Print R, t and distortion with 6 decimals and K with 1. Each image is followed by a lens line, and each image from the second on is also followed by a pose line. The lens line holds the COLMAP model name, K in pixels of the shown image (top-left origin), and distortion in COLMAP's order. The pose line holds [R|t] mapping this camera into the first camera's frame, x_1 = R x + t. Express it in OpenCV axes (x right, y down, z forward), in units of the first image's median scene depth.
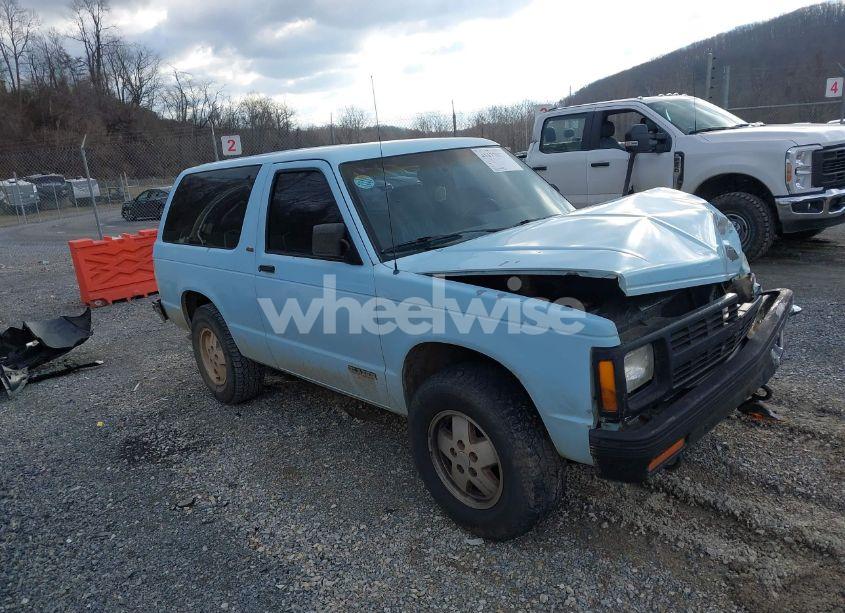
lens RADIAL K [[652.9, 0, 428.6], [0, 652.9, 339.8], [0, 0, 1]] dist [0.055727, -0.070670]
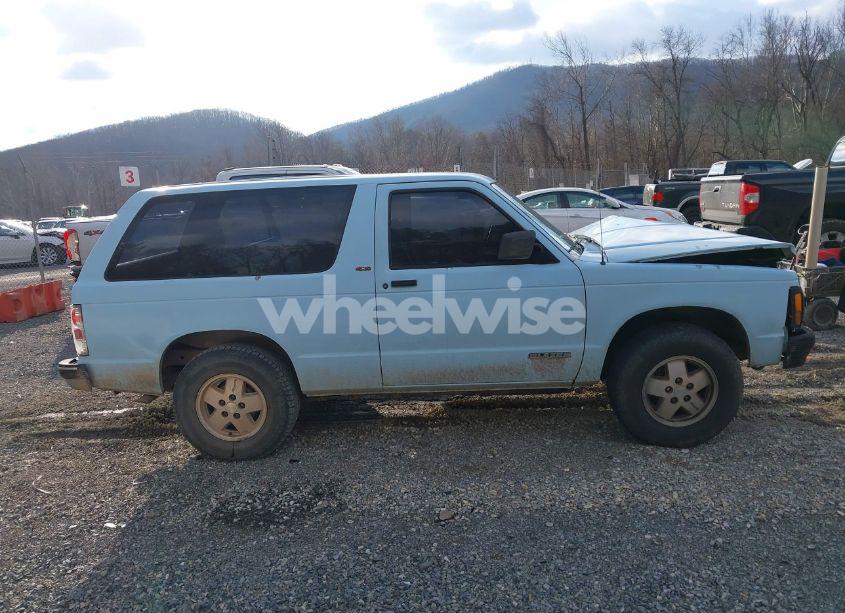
lens RADIAL K [[634.6, 0, 421.0], [0, 634.6, 366.9], [0, 0, 1]] dist [0.034865, -0.000616]
pose [[0.705768, -0.132934, 0.695859, -1.127117], [0.182047, 0.983285, 0.003203, 0.024247], [-0.684654, 0.124419, 0.718171, 0.353612]]
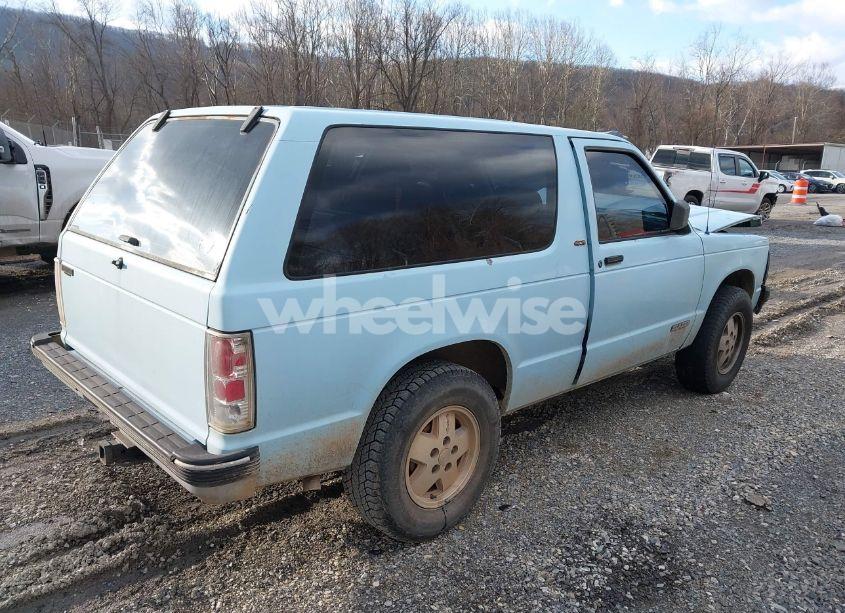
lens RADIAL K [[652.9, 0, 428.6], [0, 652.9, 339.8], [0, 0, 1]] dist [0.055727, -0.070670]
pose [[-0.025590, -0.180834, 0.983181, -1.355520], [0.250724, 0.950906, 0.181424, -0.276034], [-0.967720, 0.251150, 0.021006, 1.509559]]
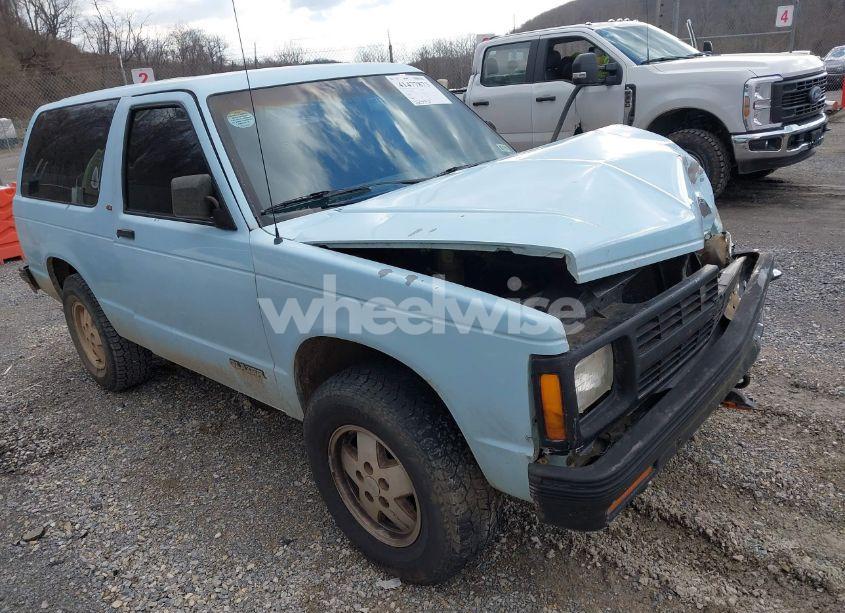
lens RADIAL K [[661.3, 0, 424.7], [0, 661.3, 342.1], [0, 0, 1]] dist [0.015787, -0.006950]
pose [[0.997174, -0.029895, 0.068918, 0.059720], [0.023736, 0.995793, 0.088508, -0.048049], [-0.071274, -0.086623, 0.993688, 0.206507]]
